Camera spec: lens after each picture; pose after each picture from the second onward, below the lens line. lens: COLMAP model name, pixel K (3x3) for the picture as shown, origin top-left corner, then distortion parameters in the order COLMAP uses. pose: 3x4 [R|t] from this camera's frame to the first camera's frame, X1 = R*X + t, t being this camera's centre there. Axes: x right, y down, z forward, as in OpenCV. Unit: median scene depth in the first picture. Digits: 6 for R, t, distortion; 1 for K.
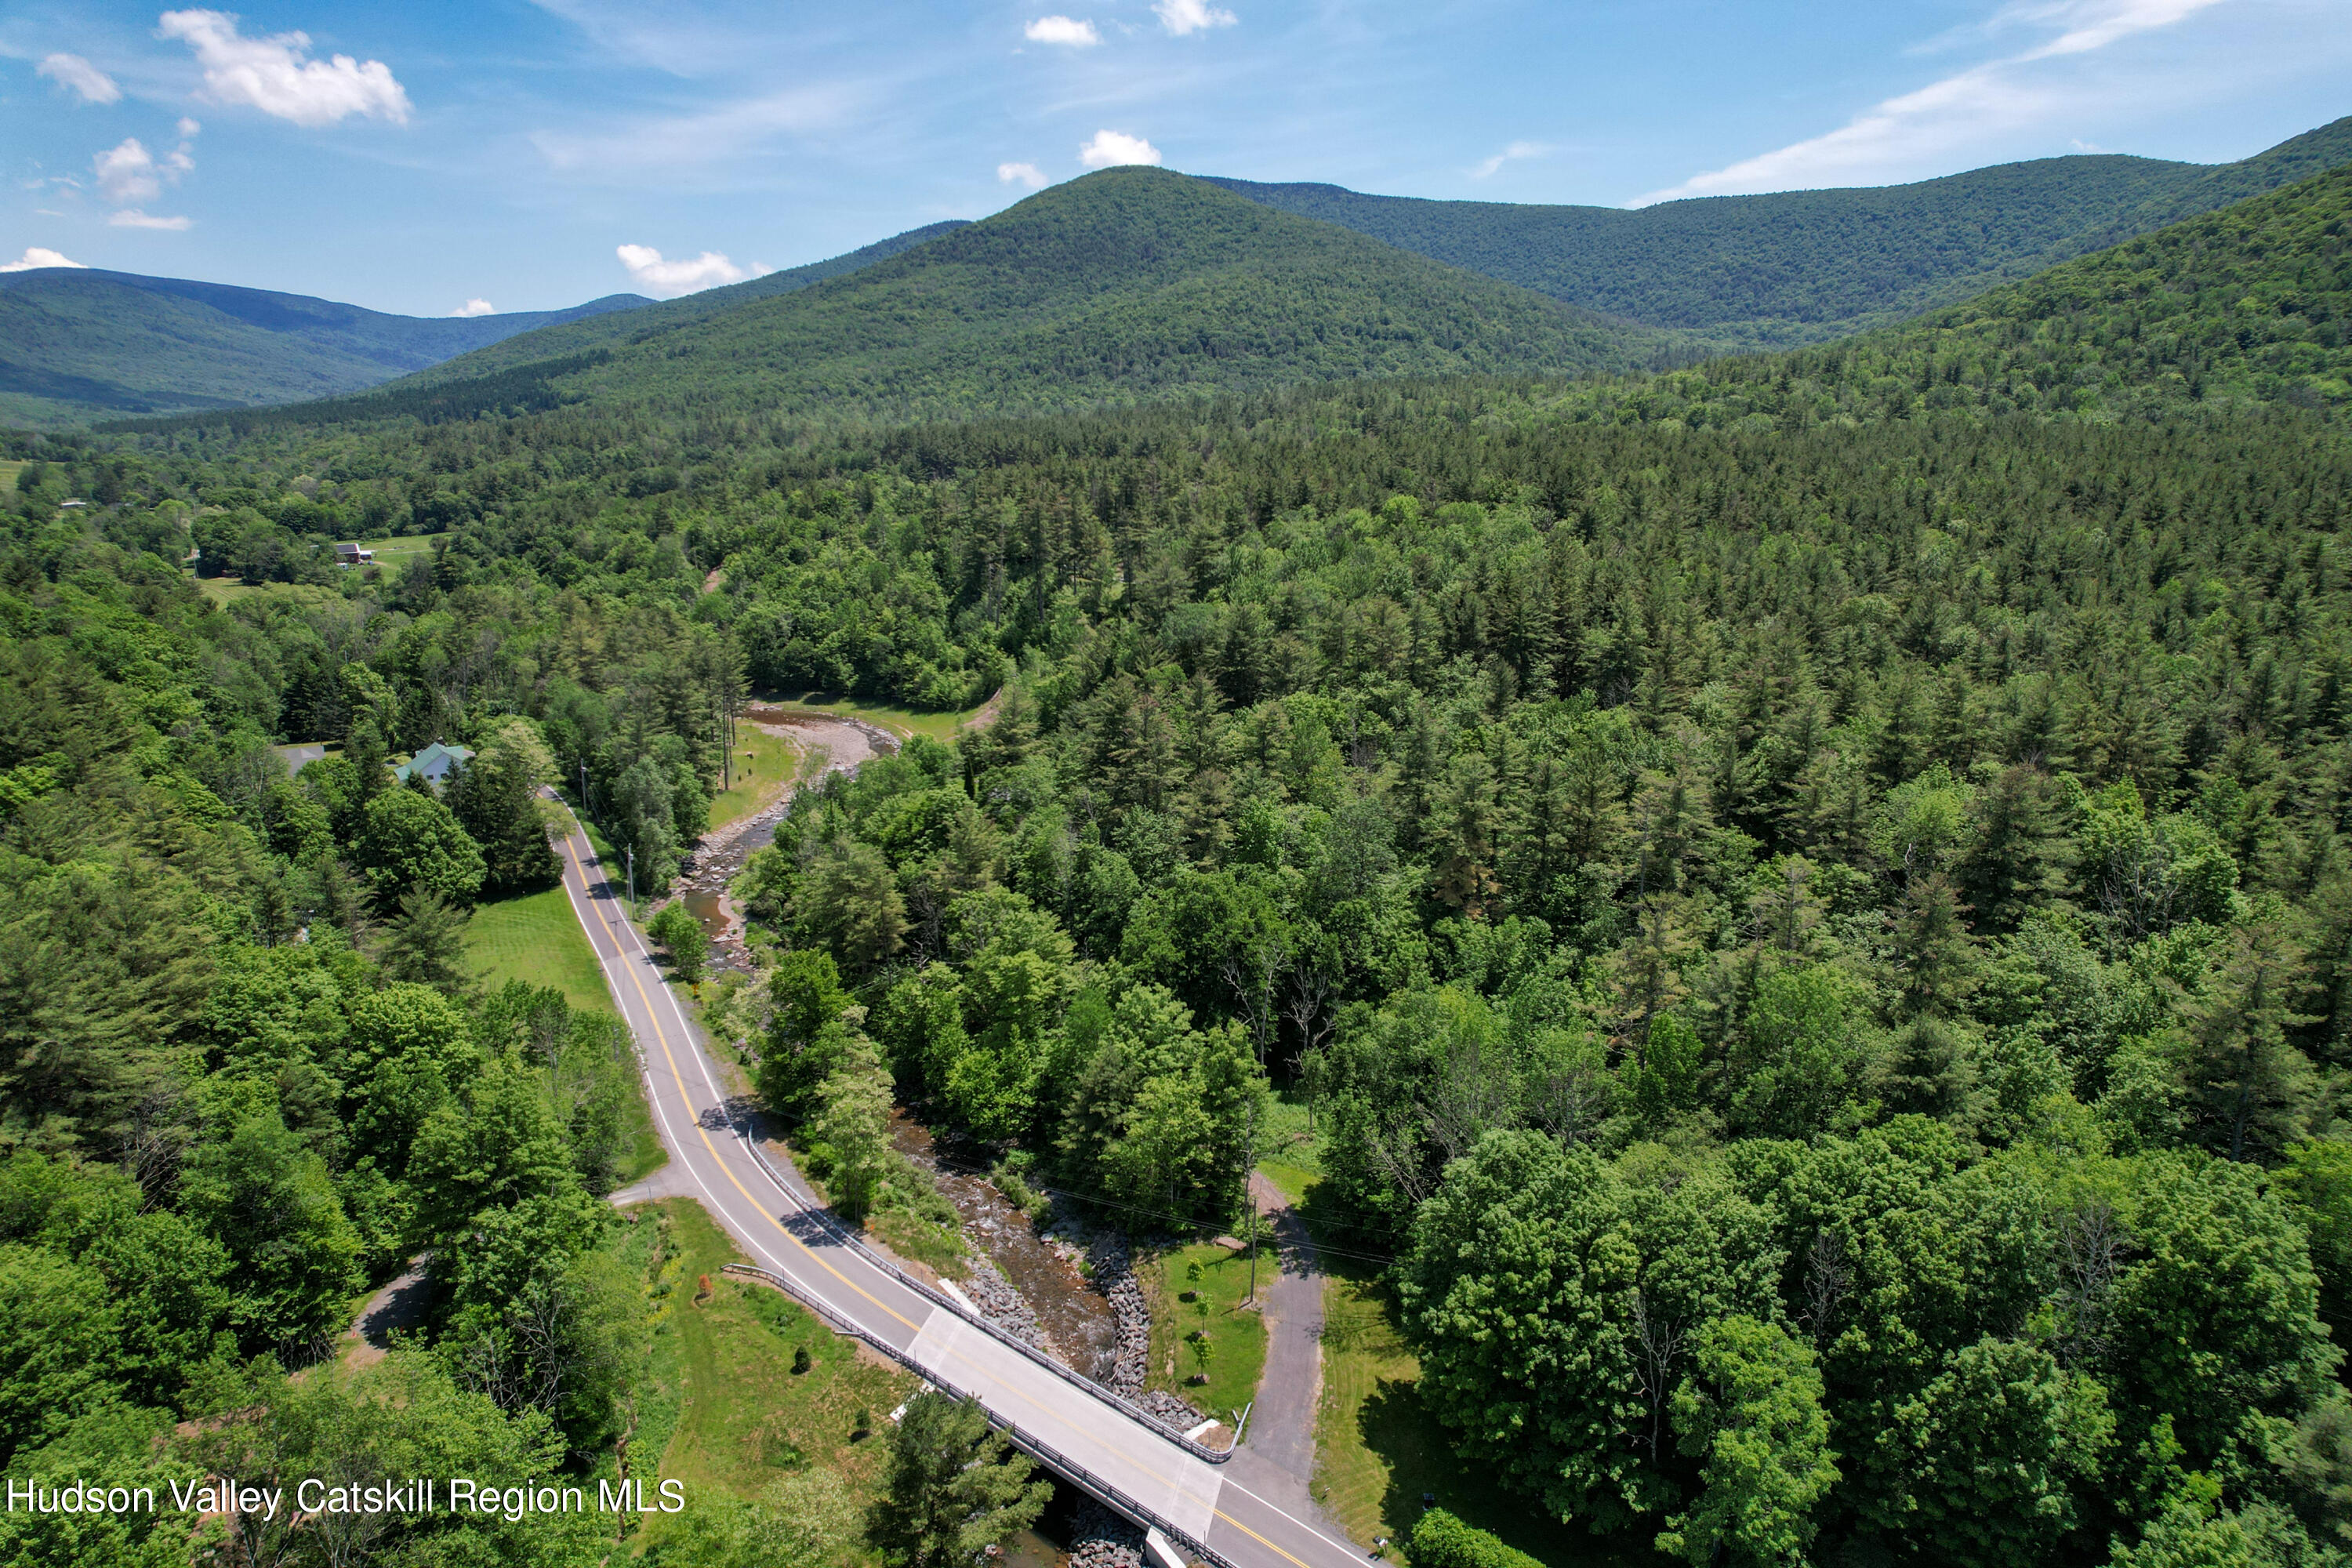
lens RADIAL K [[1463.4, 0, 1182.8], [0, 1463.4, 789.0], [0, 0, 1]] dist [-0.065836, 0.048967]
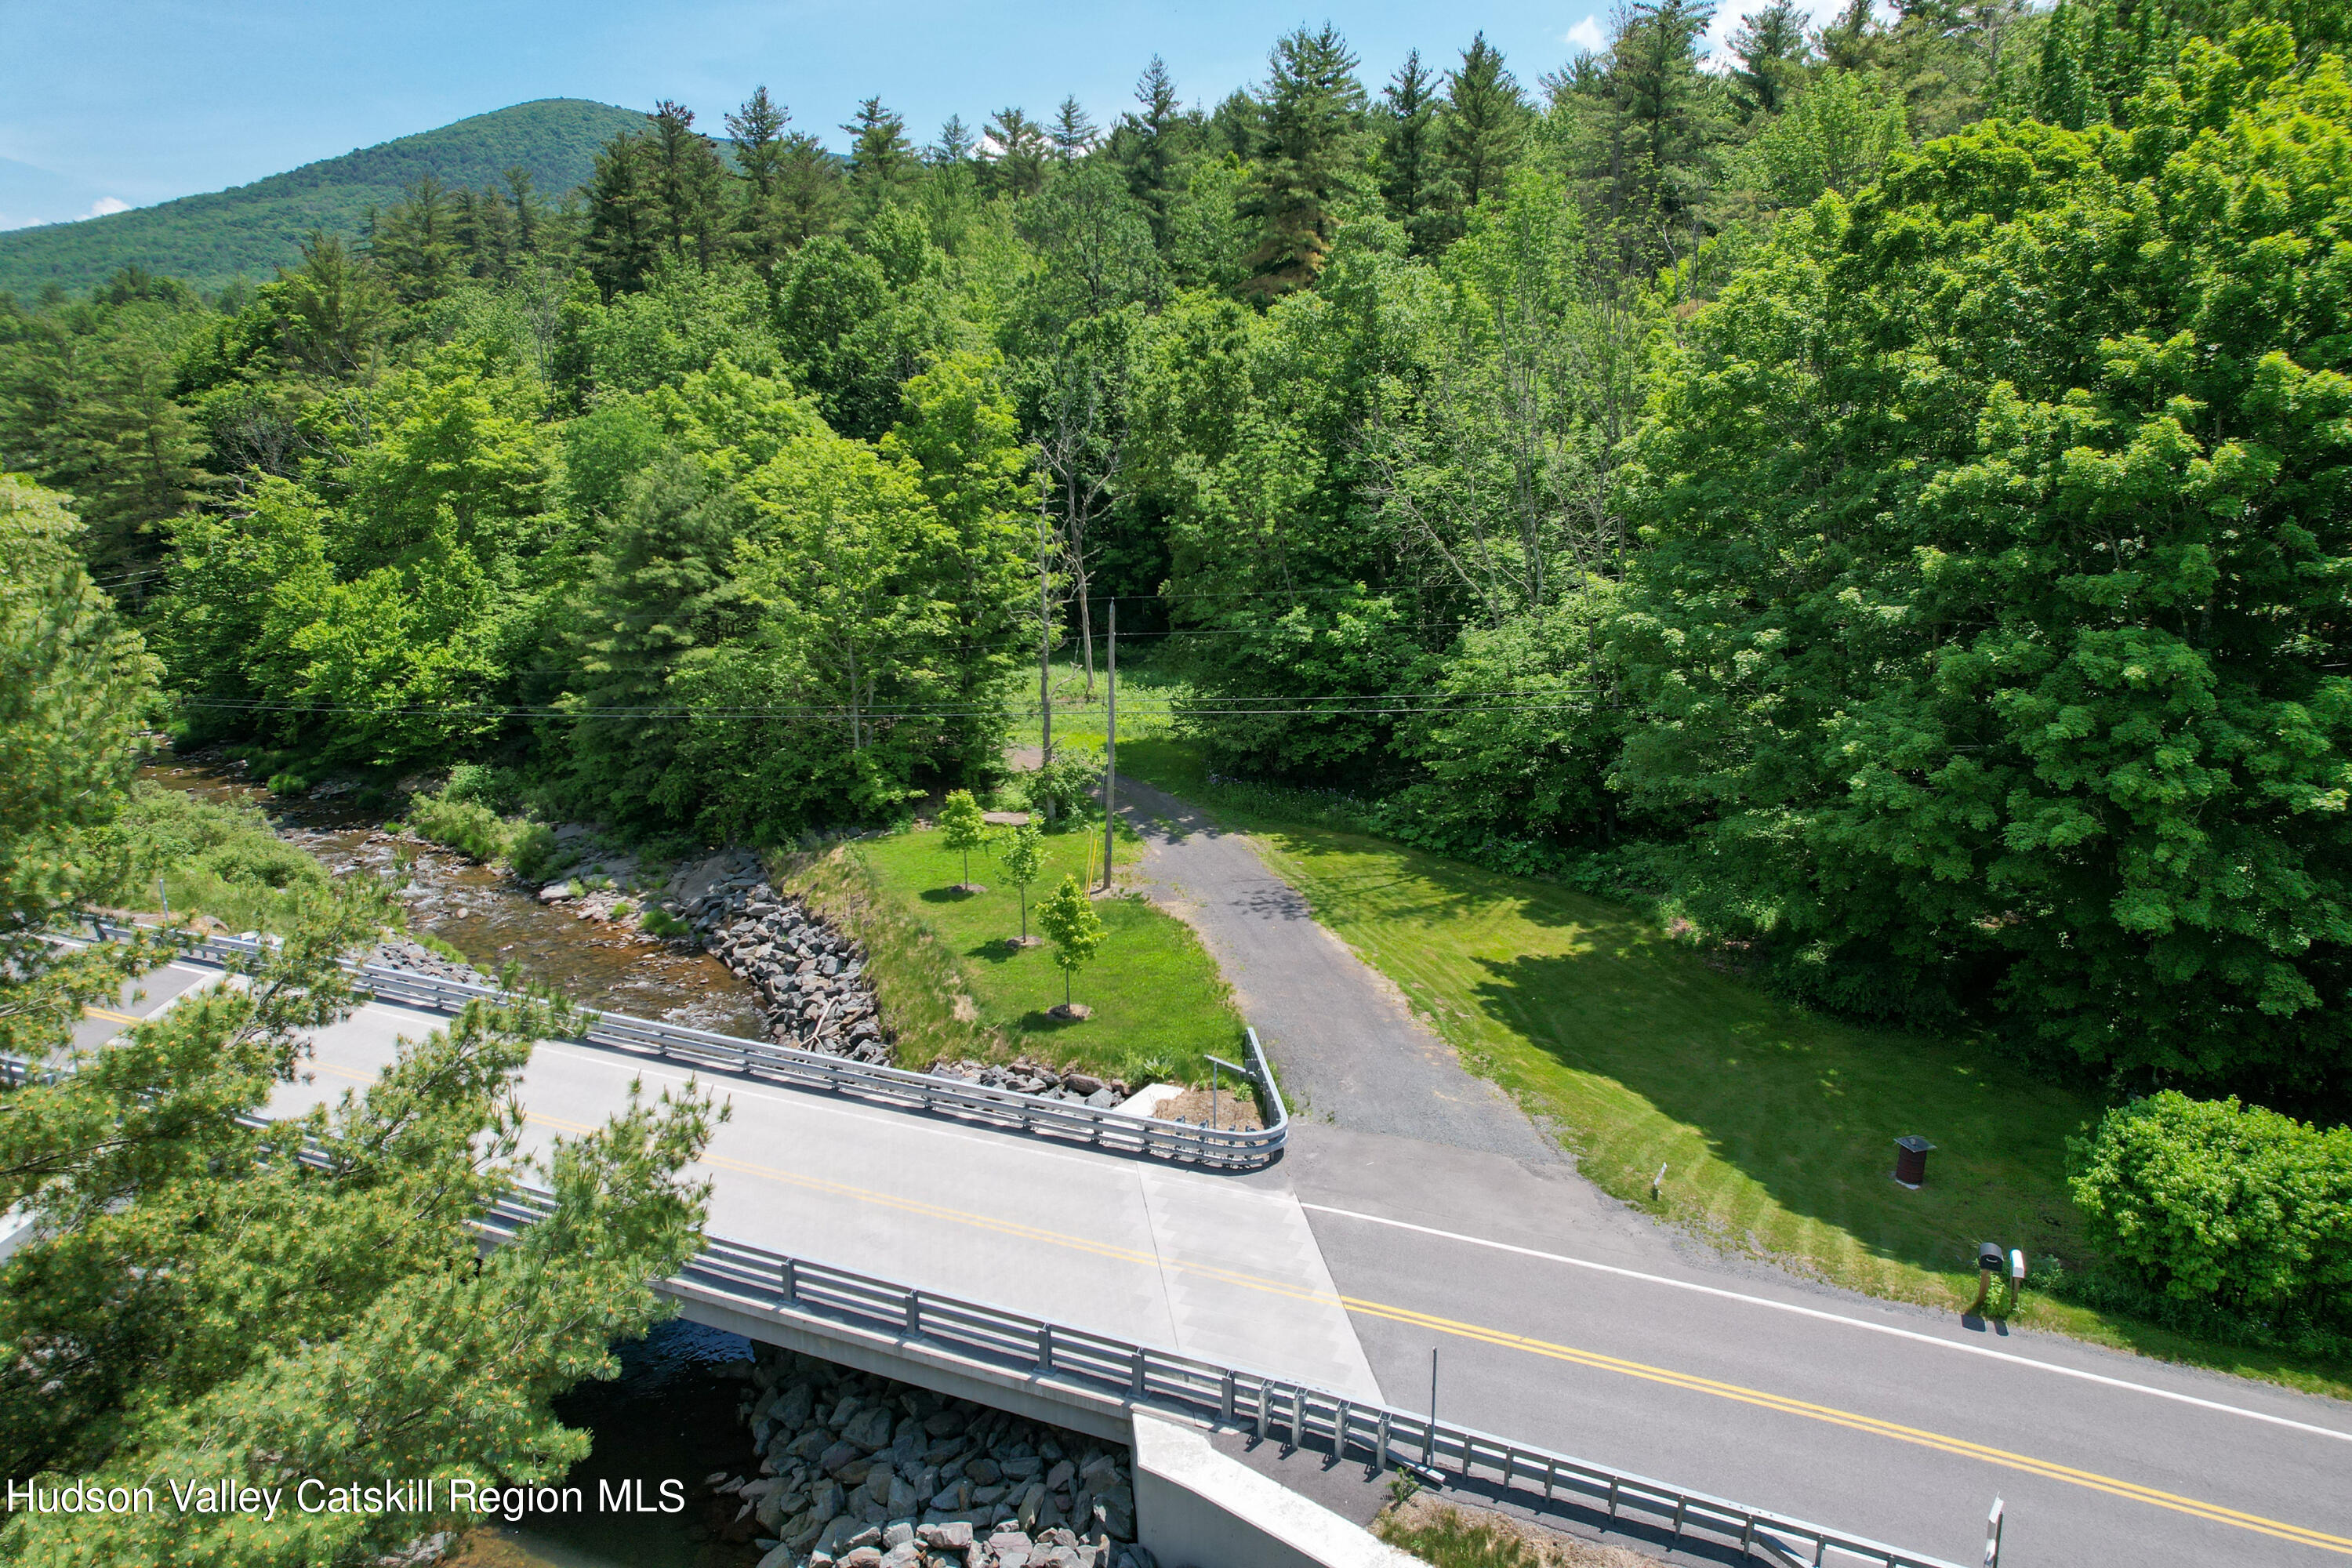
lens RADIAL K [[1463.4, 0, 1182.8], [0, 1463.4, 789.0], [0, 0, 1]] dist [-0.065836, 0.048967]
pose [[0.941158, -0.082714, 0.327690, -0.057480], [0.080951, 0.996536, 0.019042, 0.287400], [-0.328130, 0.008605, 0.944593, 0.547191]]
